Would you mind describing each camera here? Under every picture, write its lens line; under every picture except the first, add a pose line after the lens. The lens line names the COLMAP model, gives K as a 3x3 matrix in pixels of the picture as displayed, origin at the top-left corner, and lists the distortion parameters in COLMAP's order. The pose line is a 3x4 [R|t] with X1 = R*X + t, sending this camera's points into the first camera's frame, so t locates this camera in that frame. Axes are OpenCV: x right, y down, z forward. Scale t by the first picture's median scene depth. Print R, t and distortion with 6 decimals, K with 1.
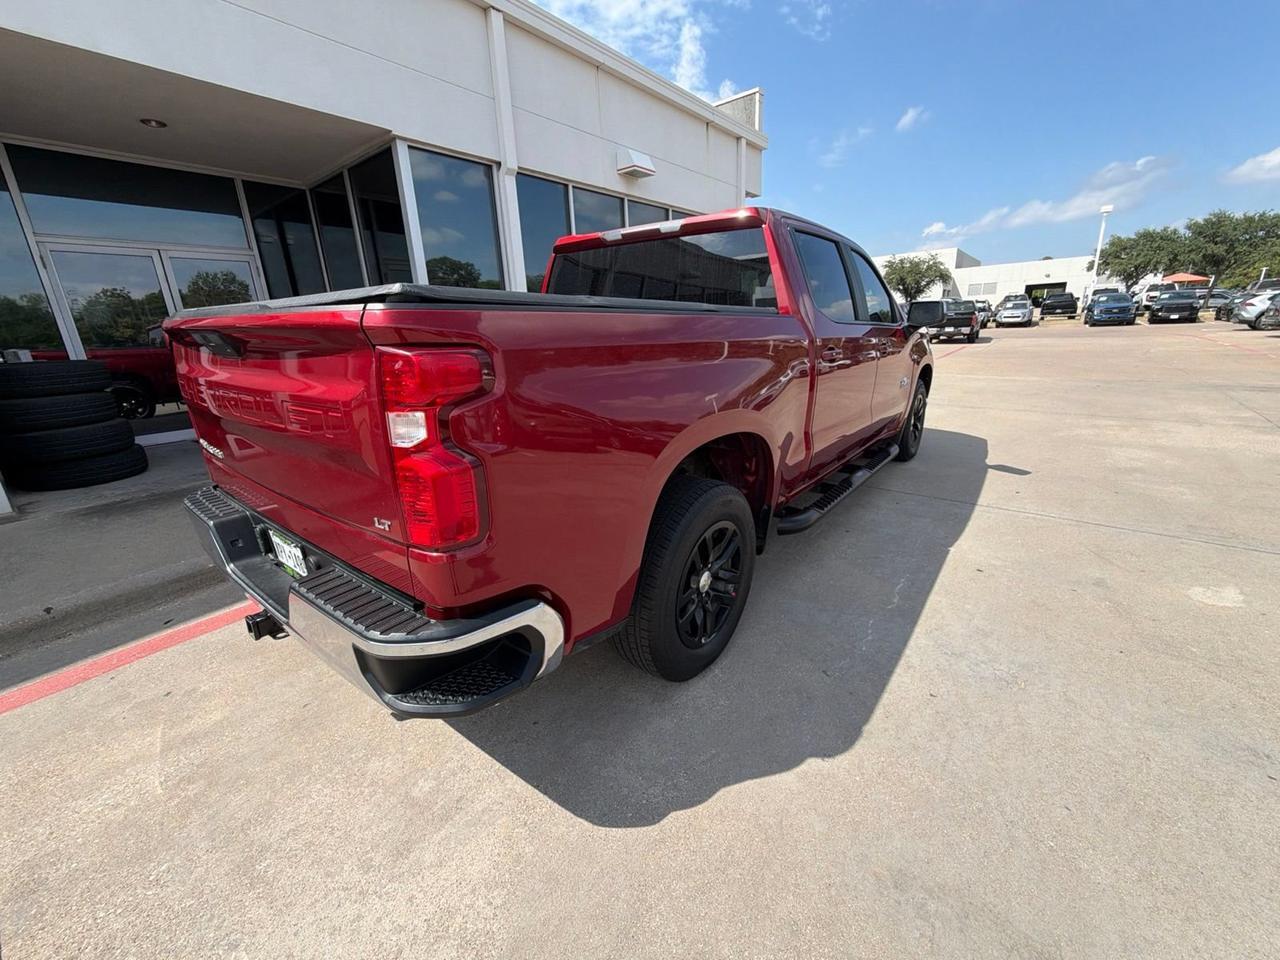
lens RADIAL K [[515.4, 0, 634.3], [0, 515.4, 481.3], [0, 0, 1]] dist [-0.000692, 0.000902]
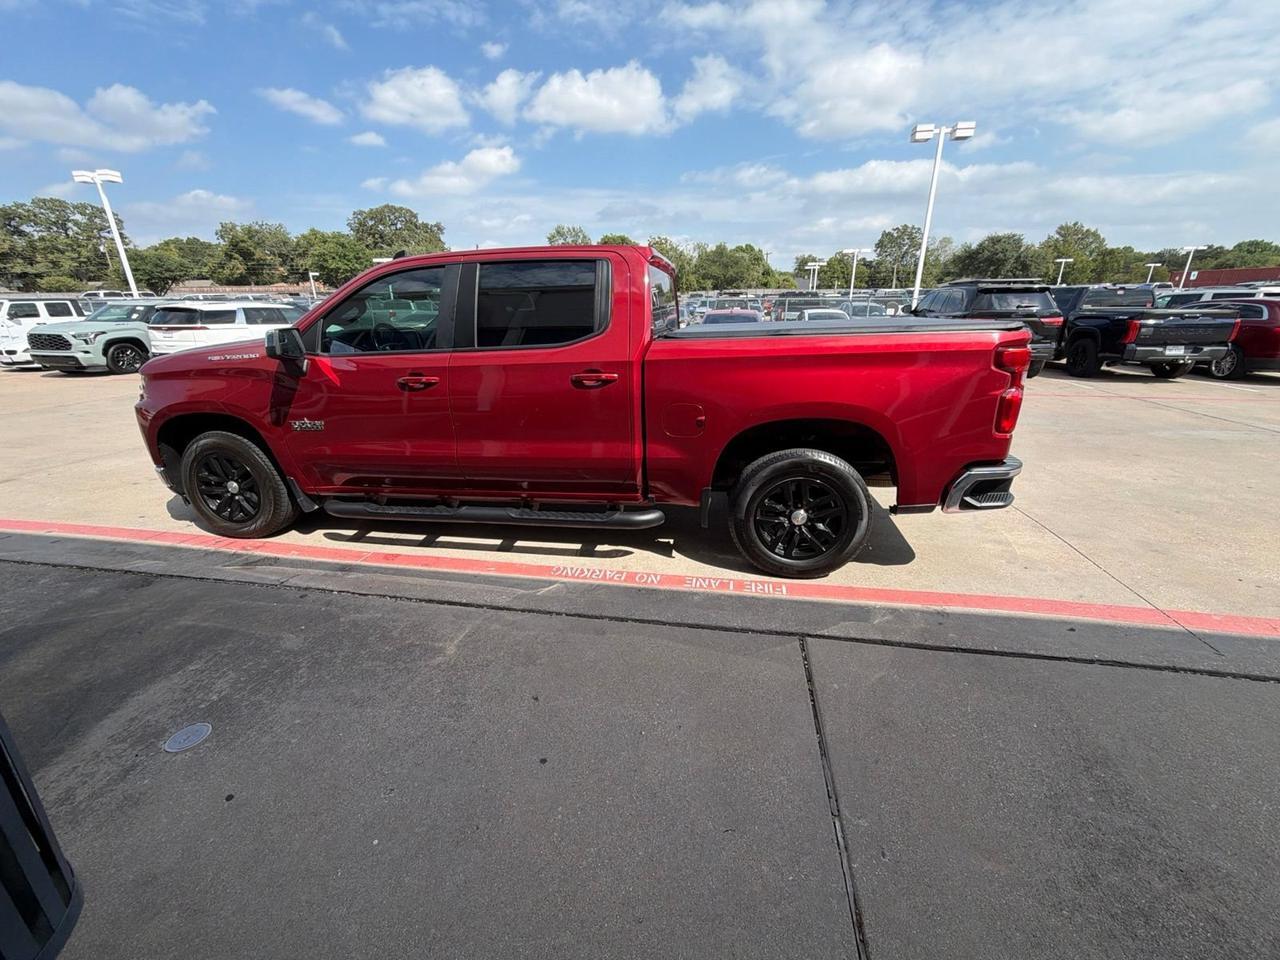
lens RADIAL K [[515.4, 0, 634.3], [0, 515.4, 481.3], [0, 0, 1]] dist [-0.000692, 0.000902]
pose [[-0.478228, -0.251696, 0.841396, -0.392437], [0.282887, 0.862844, 0.418897, -0.201974], [-0.831428, 0.438349, -0.341435, 0.595934]]
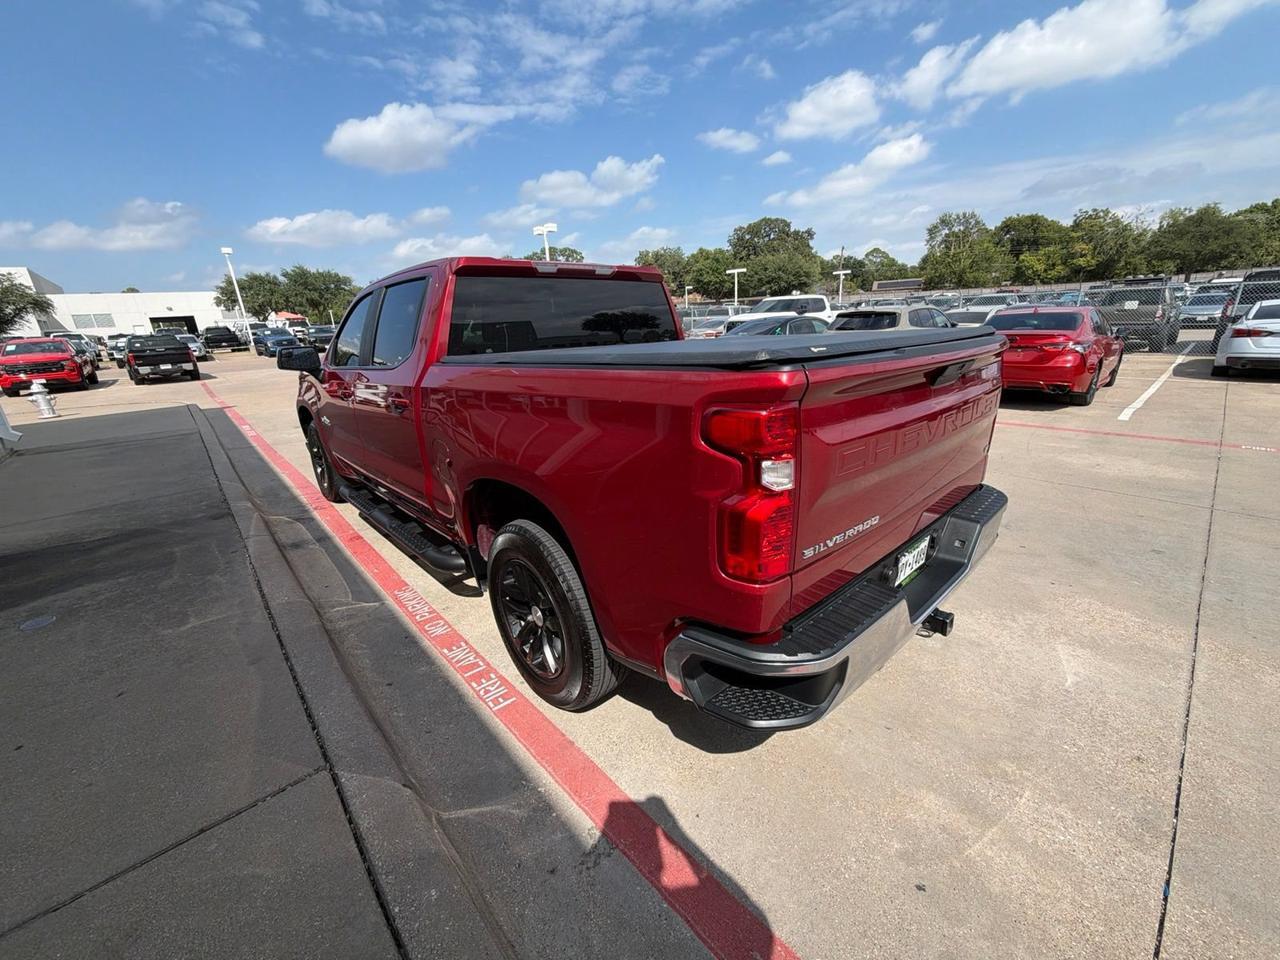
lens RADIAL K [[515.4, 0, 634.3], [0, 515.4, 481.3], [0, 0, 1]] dist [-0.000692, 0.000902]
pose [[0.169929, -0.273515, 0.946738, -0.366101], [0.328275, 0.921550, 0.207316, -0.092645], [-0.929171, 0.275562, 0.246387, 0.254591]]
